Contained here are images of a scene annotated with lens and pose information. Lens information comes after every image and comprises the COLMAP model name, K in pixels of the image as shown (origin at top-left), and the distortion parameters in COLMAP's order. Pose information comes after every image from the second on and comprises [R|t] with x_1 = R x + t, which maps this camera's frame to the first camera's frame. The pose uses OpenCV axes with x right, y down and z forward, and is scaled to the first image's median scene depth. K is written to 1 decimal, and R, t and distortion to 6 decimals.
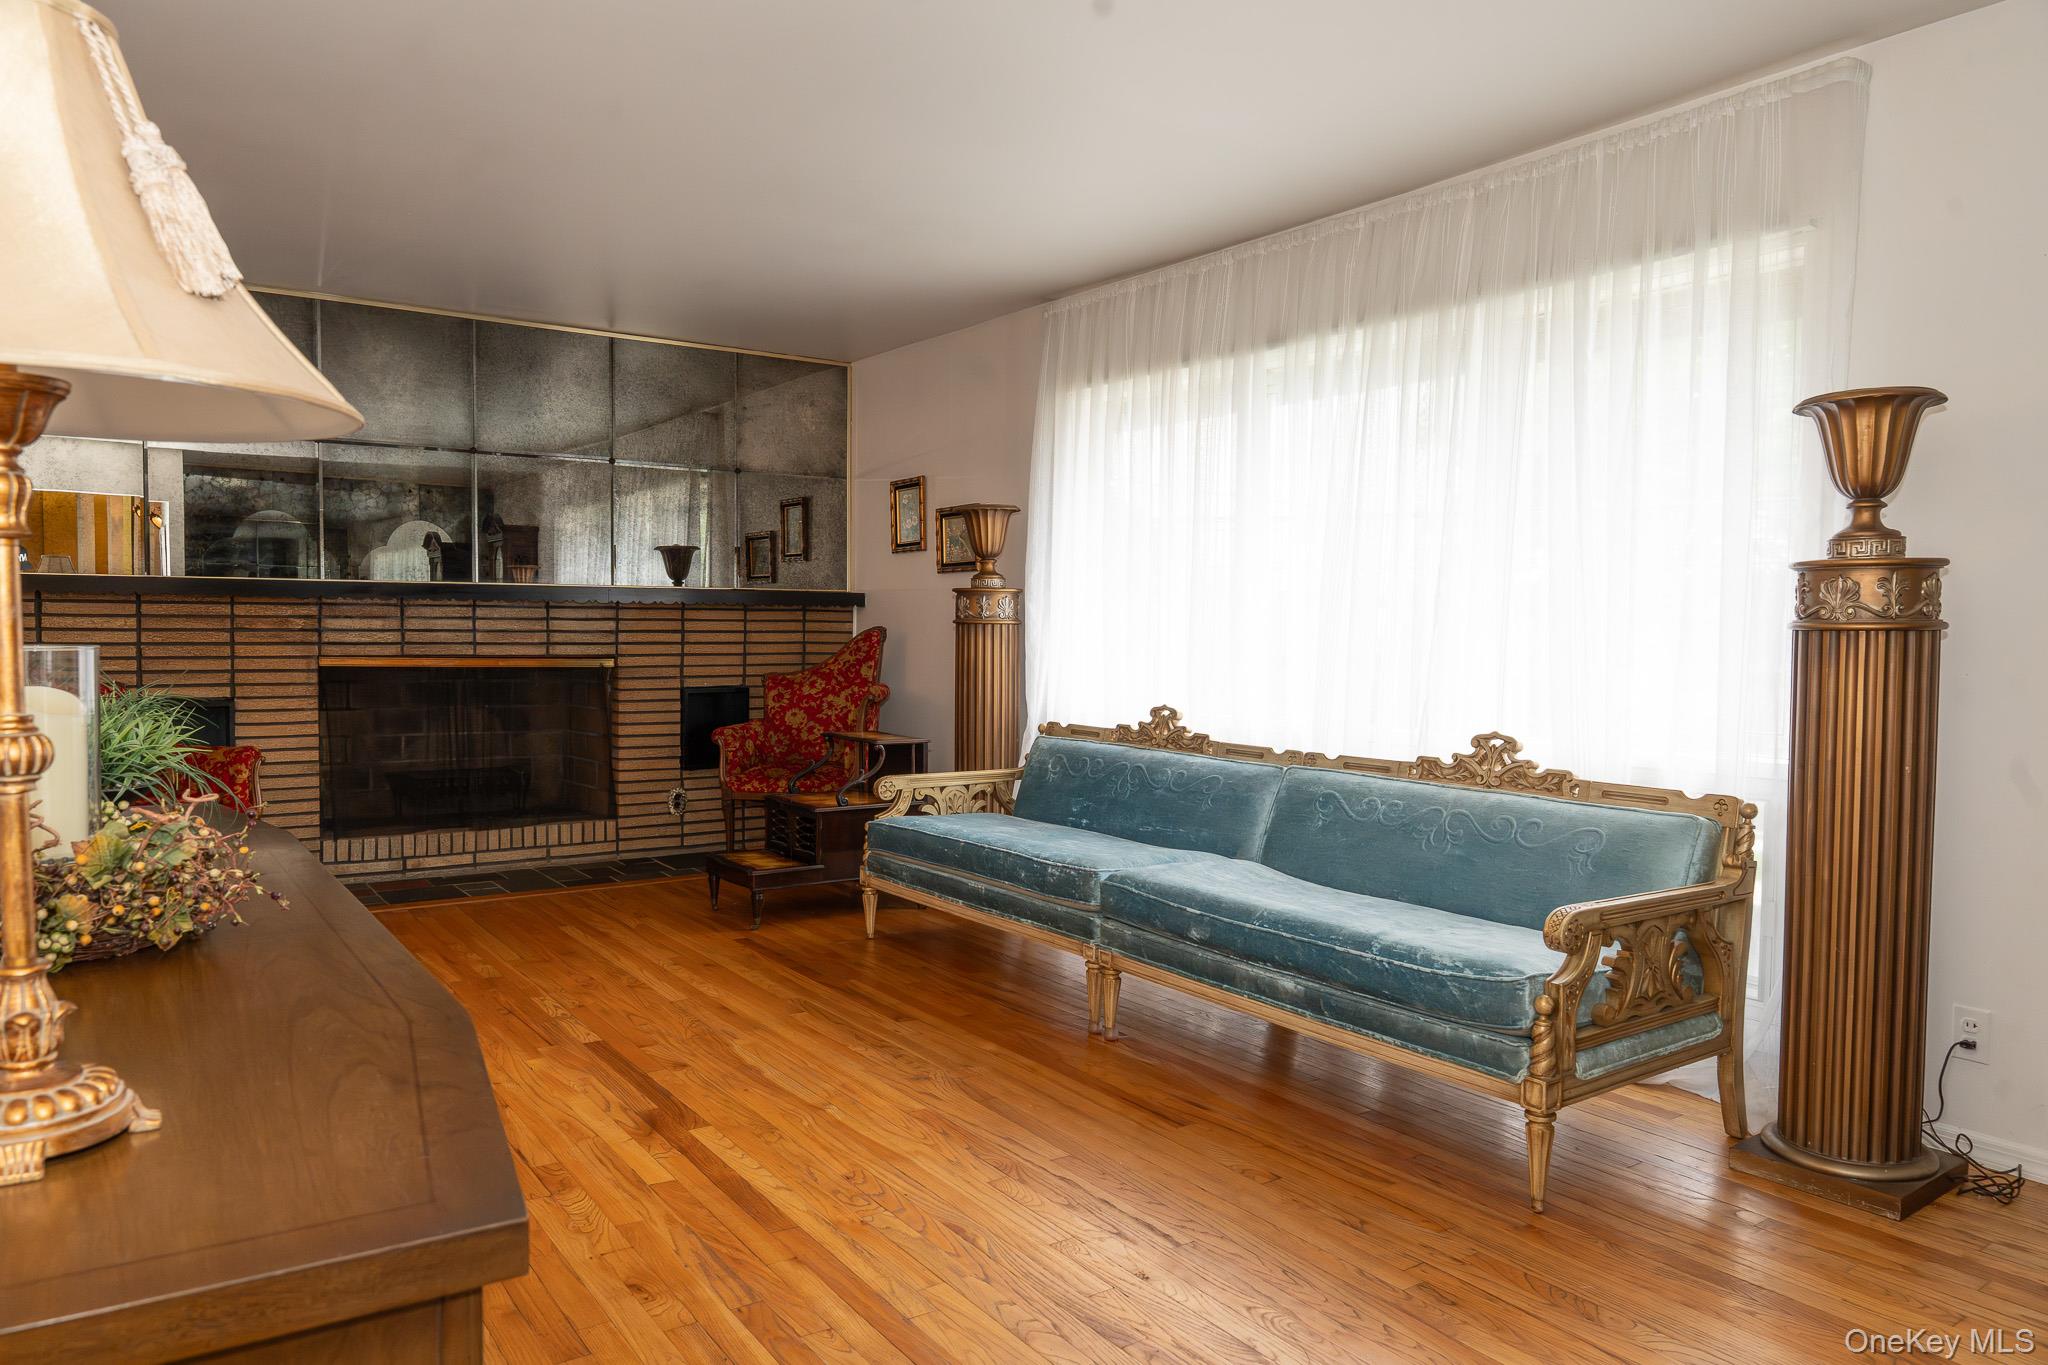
lens RADIAL K [[1360.2, 0, 1026.1], [0, 1360.2, 682.9], [0, 0, 1]] dist [-0.007834, -0.001756]
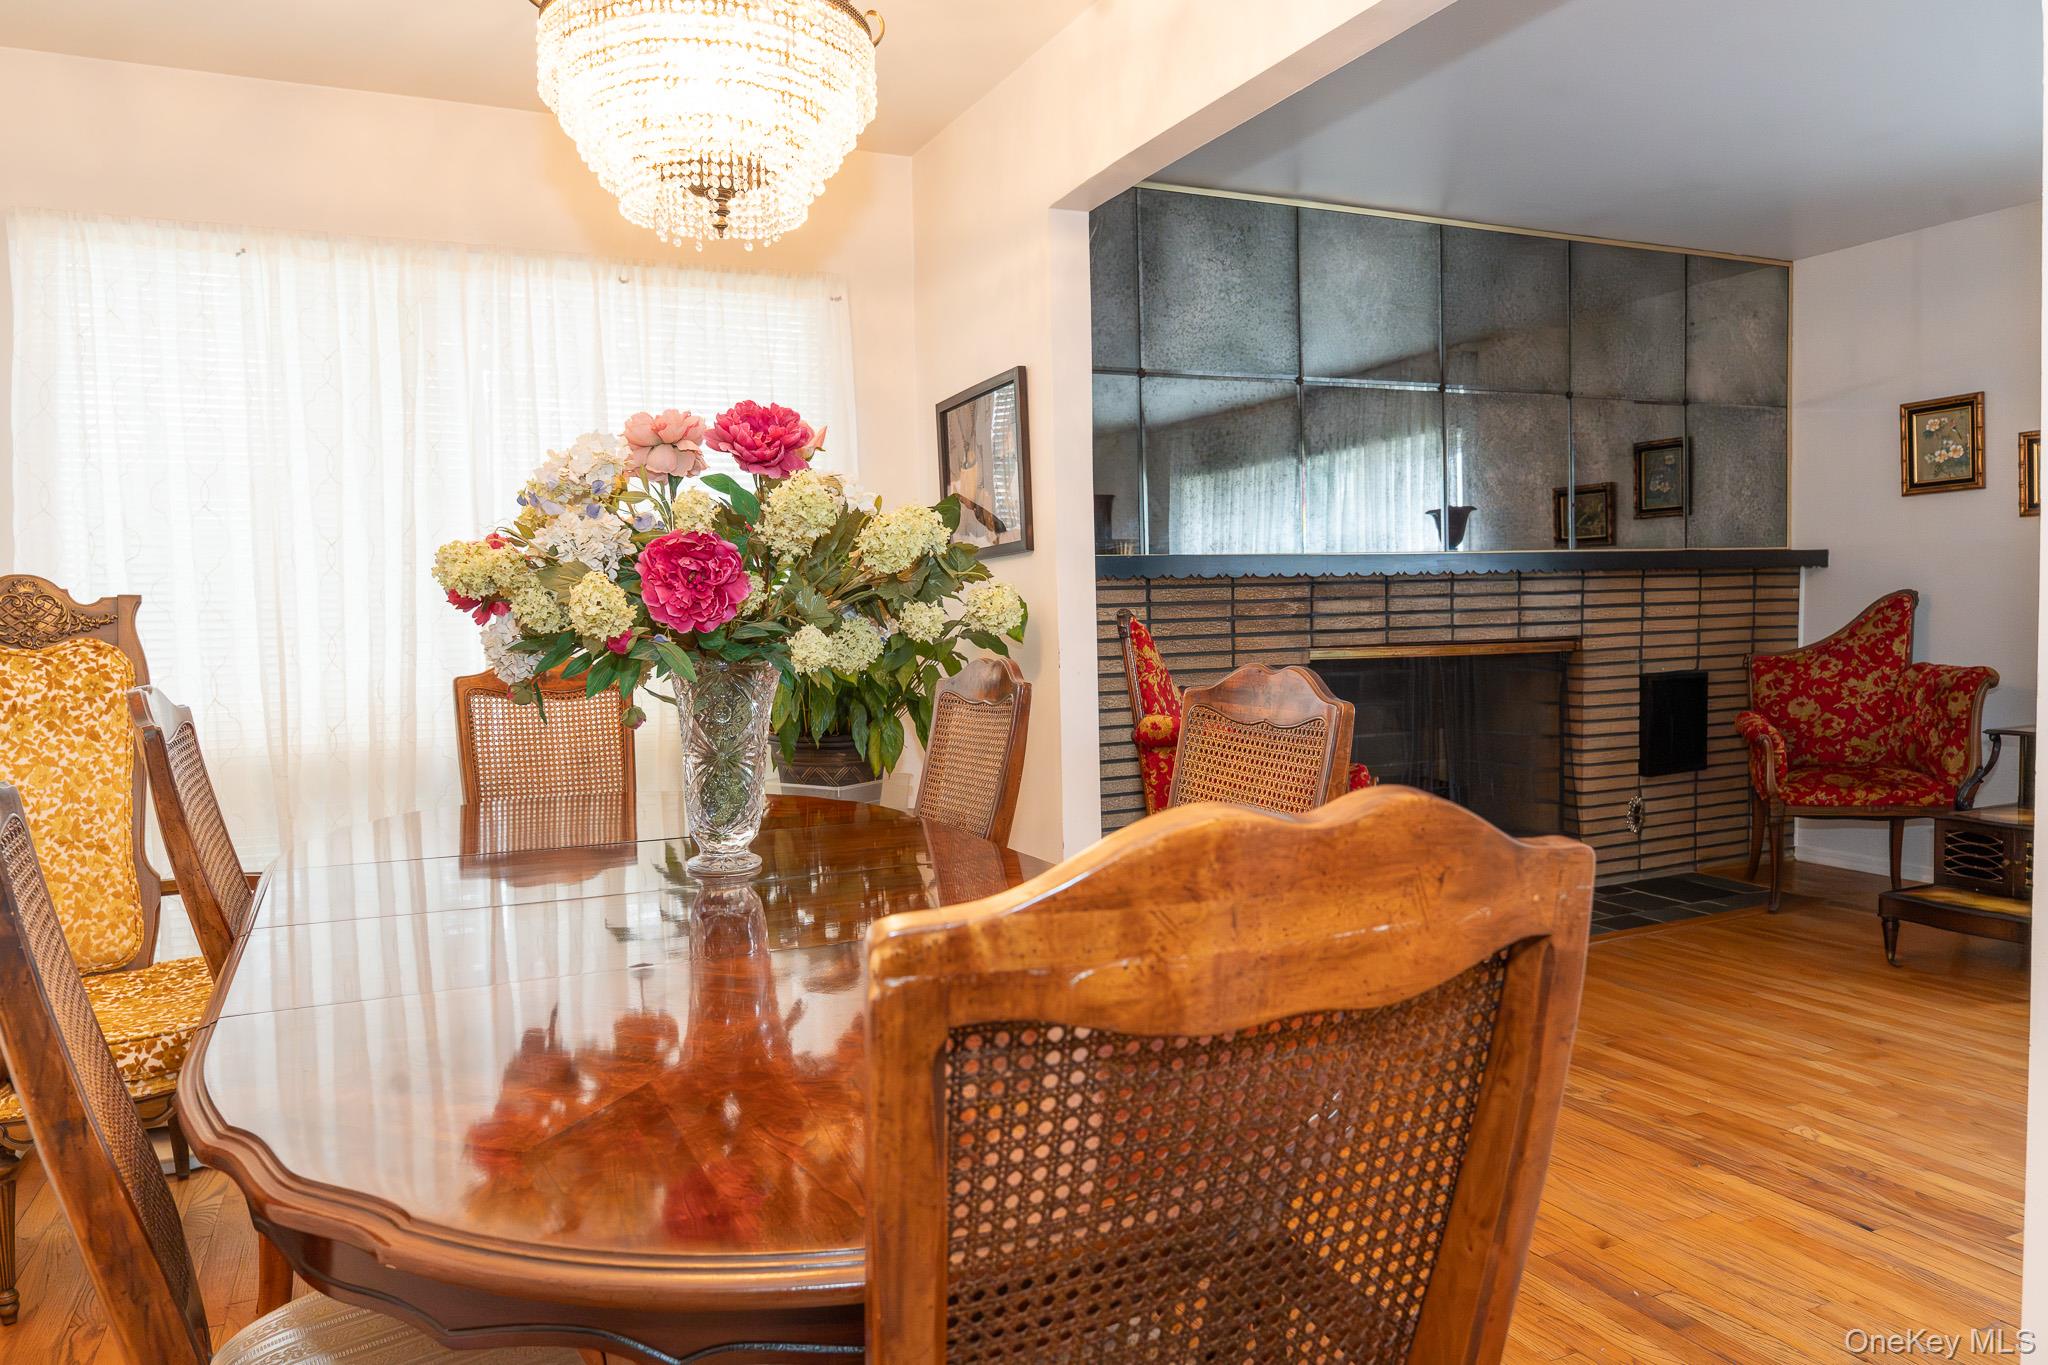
lens RADIAL K [[1360.2, 0, 1022.1], [0, 1360.2, 679.4], [0, 0, 1]] dist [-0.007834, -0.001756]
pose [[0.986610, -0.025656, -0.161065, -0.490944], [0.027813, 0.999551, 0.011149, -0.012791], [0.160706, -0.015479, 0.986881, 0.148274]]
